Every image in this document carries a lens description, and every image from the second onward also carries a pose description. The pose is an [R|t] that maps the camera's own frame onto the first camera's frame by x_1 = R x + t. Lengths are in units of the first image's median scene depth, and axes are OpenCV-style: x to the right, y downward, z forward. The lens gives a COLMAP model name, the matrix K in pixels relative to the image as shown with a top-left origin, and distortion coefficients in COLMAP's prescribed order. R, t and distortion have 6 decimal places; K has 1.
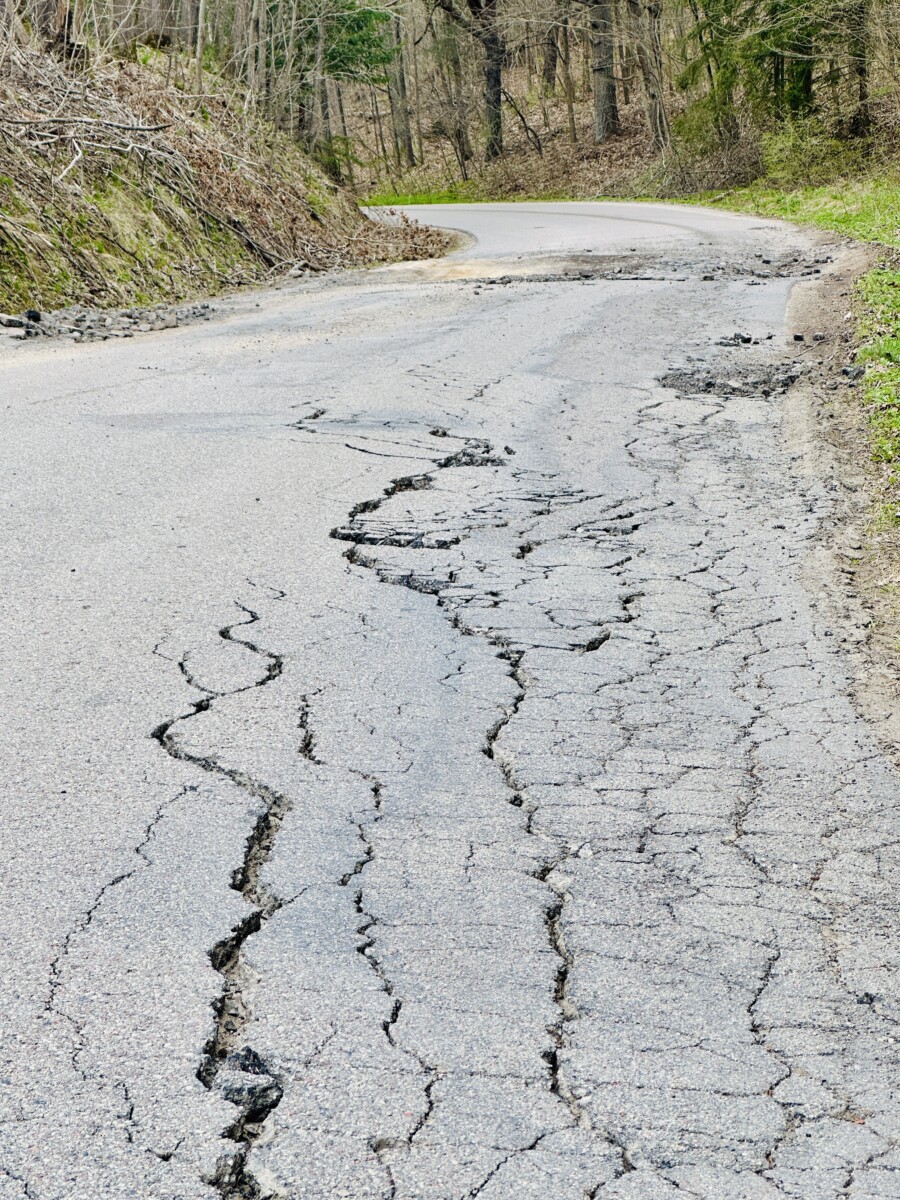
lens RADIAL K [[2695.3, 0, 457.6], [0, 2695.3, 601.5], [0, 0, 1]] dist [0.197259, 0.000000]
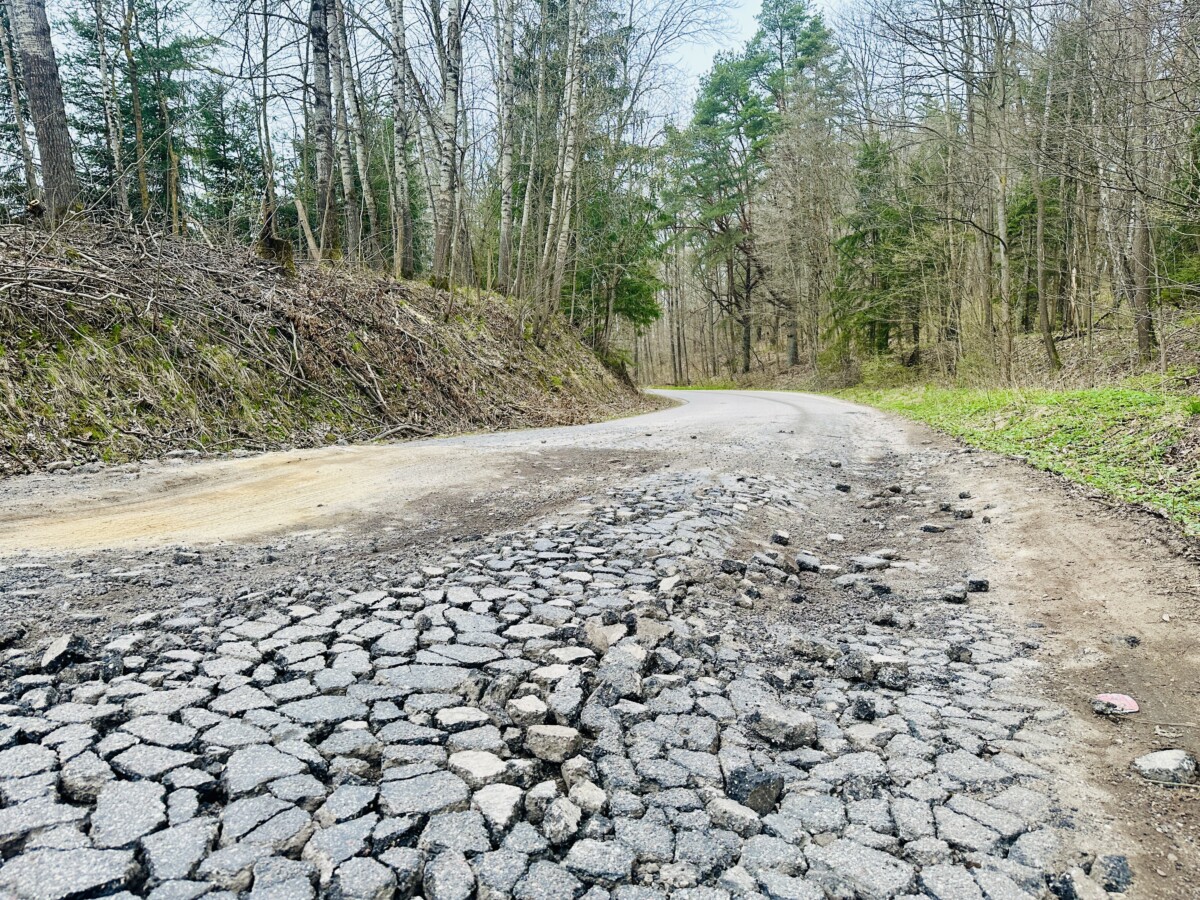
lens RADIAL K [[844.3, 0, 597.3], [0, 844.3, 459.9], [0, 0, 1]] dist [0.042195, -0.041846]
pose [[0.980575, 0.059449, -0.186918, 0.057450], [-0.070932, 0.995944, -0.055352, -0.071323], [0.182870, 0.067536, 0.980815, 0.492915]]
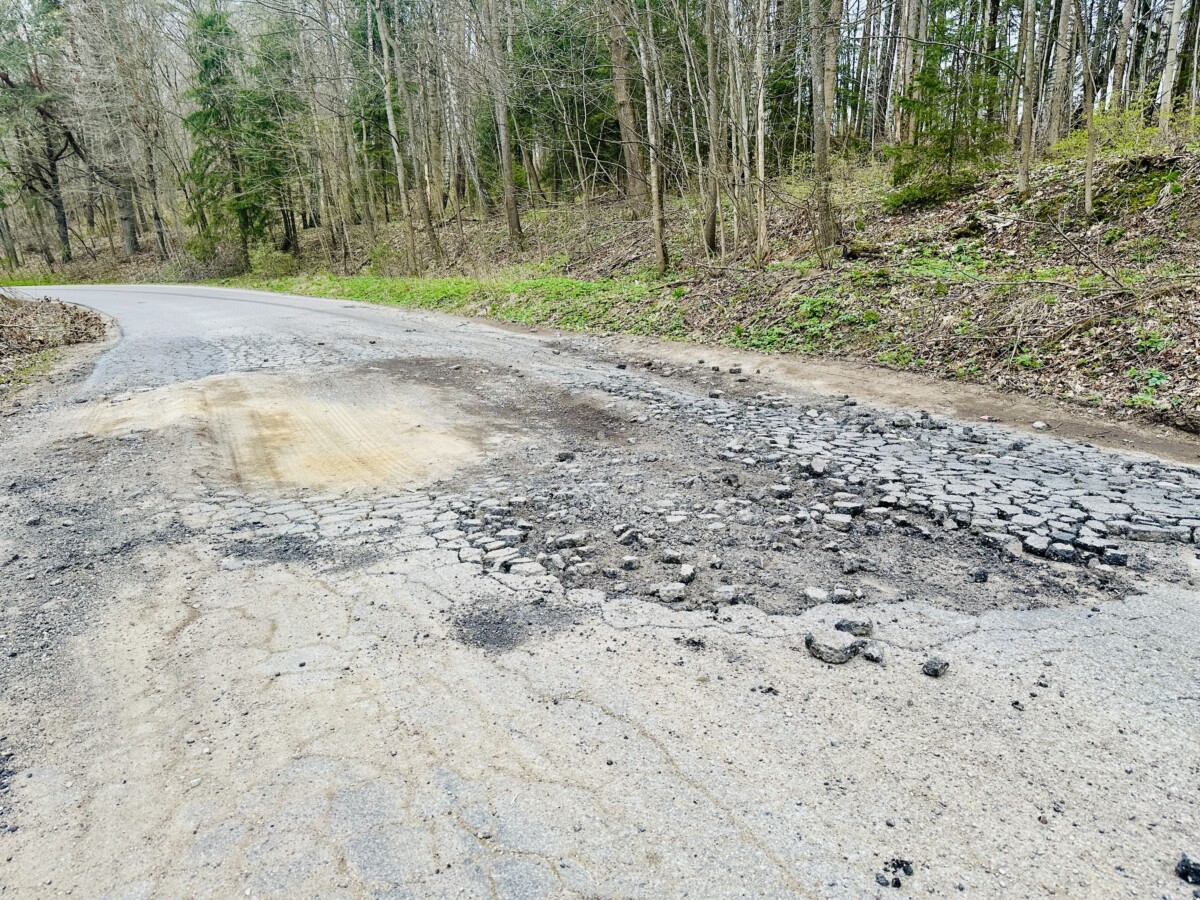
lens RADIAL K [[844.3, 0, 600.0], [0, 844.3, 452.4], [0, 0, 1]] dist [0.042195, -0.041846]
pose [[0.836546, -0.111652, 0.536400, -0.022926], [0.083864, 0.993573, 0.076023, -0.071986], [-0.541441, -0.018612, 0.840533, 0.473744]]
